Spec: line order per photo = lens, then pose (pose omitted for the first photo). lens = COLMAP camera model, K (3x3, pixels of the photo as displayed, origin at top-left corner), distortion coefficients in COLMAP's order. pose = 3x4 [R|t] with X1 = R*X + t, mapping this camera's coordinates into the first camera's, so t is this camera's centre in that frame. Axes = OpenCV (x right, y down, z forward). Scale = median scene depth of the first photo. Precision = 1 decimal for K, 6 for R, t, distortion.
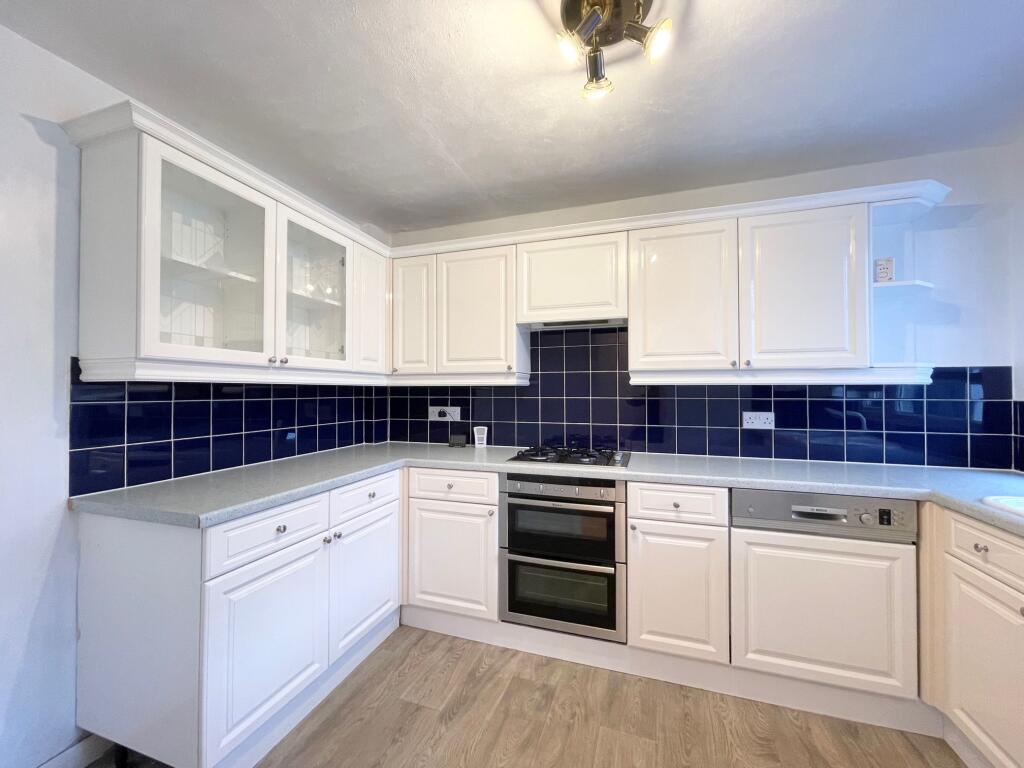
lens RADIAL K [[413.5, 0, 508.1], [0, 413.5, 383.8], [0, 0, 1]] dist [-0.001825, -0.000694]
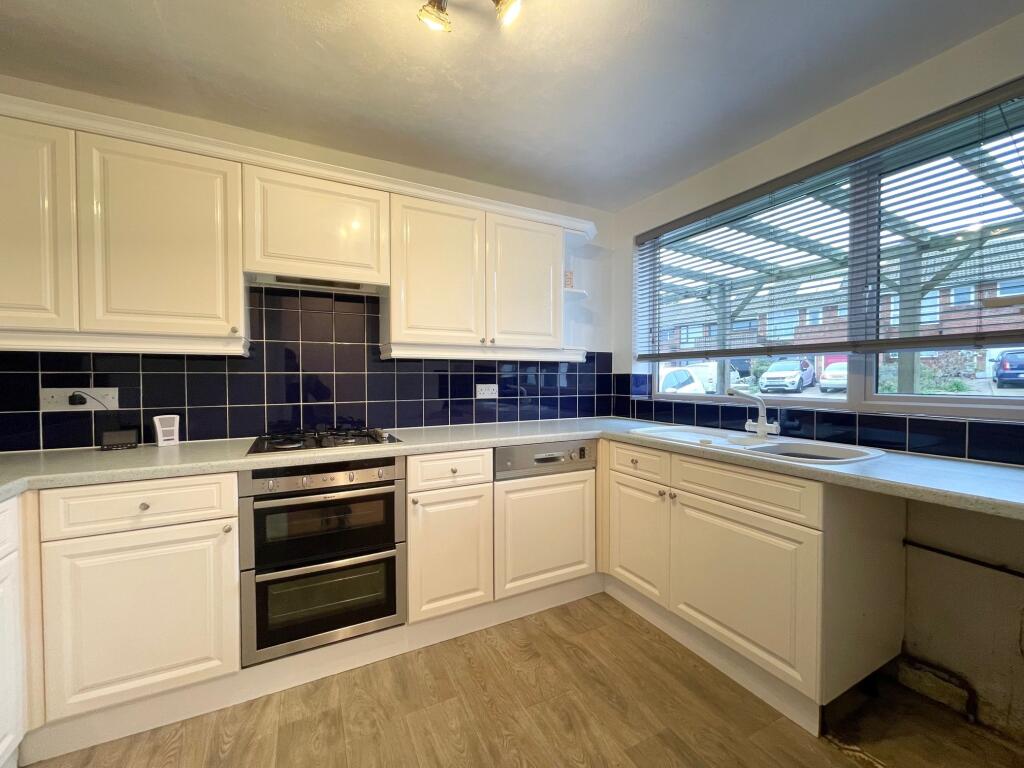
lens RADIAL K [[413.5, 0, 508.1], [0, 413.5, 383.8], [0, 0, 1]] dist [-0.001825, -0.000694]
pose [[0.691515, -0.014433, 0.722218, -0.225100], [-0.009566, 0.999530, 0.029134, 0.035736], [-0.722299, -0.027055, 0.691051, 0.161465]]
